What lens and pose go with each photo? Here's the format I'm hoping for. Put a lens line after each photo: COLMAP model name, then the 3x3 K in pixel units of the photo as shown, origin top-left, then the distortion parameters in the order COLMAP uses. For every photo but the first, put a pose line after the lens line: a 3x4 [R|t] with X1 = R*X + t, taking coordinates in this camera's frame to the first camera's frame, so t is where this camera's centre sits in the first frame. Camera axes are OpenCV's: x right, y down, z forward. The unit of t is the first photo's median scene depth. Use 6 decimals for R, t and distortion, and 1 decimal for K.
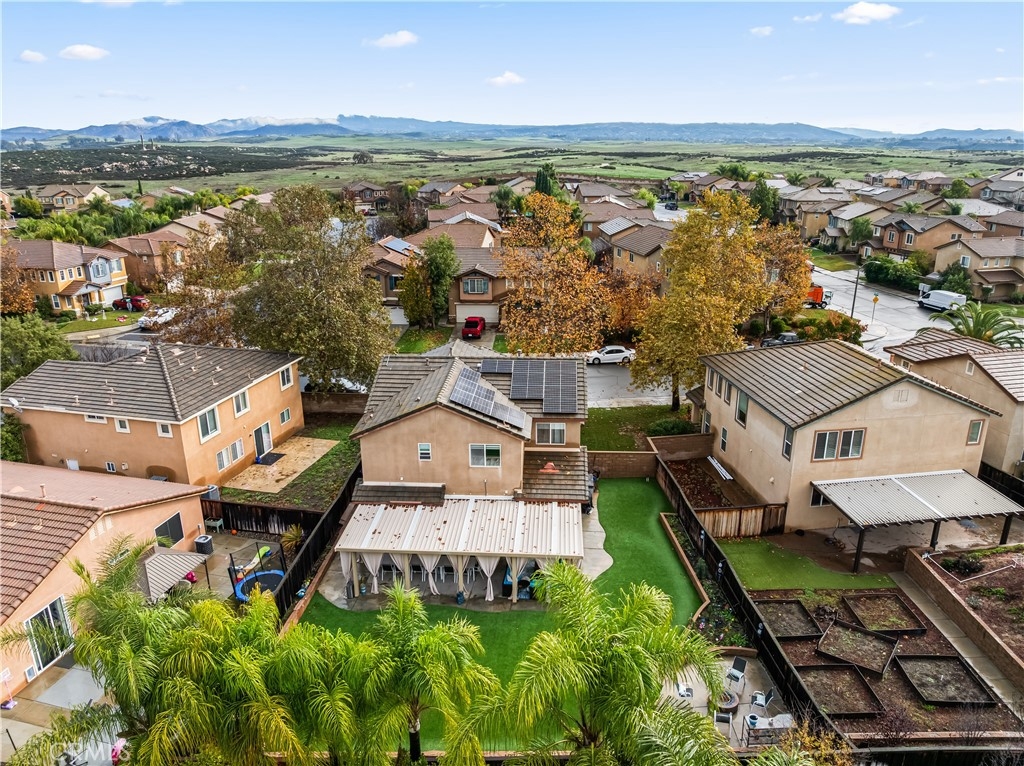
lens RADIAL K [[700.4, 0, 518.4], [0, 700.4, 383.1], [0, 0, 1]] dist [-0.040781, -0.005734]
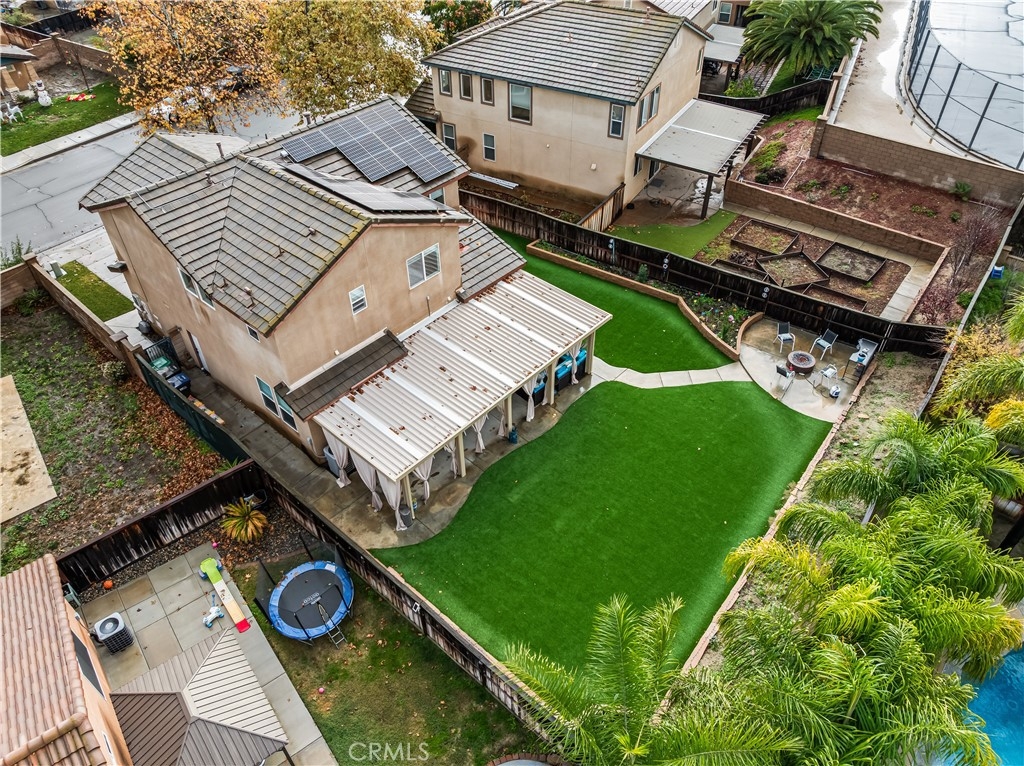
lens RADIAL K [[700.4, 0, 506.7], [0, 700.4, 392.9], [0, 0, 1]] dist [-0.040781, -0.005734]
pose [[0.618434, -0.537287, 0.573465, -0.477018], [0.250867, 0.826550, 0.503866, -0.131562], [-0.744718, -0.167745, 0.645954, 0.433264]]
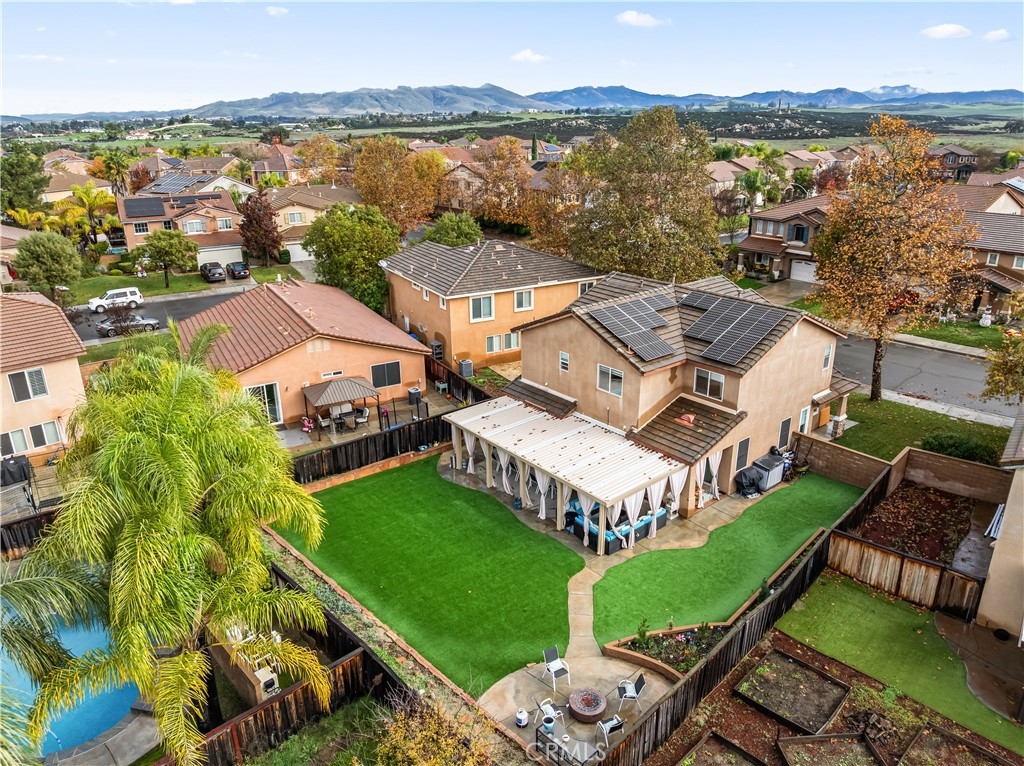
lens RADIAL K [[700.4, 0, 512.3], [0, 700.4, 380.8], [0, 0, 1]] dist [-0.040781, -0.005734]
pose [[0.689223, 0.254092, -0.678534, 0.480728], [-0.223459, 0.965385, 0.134531, 0.008598], [0.689230, 0.058903, 0.722145, 0.242483]]
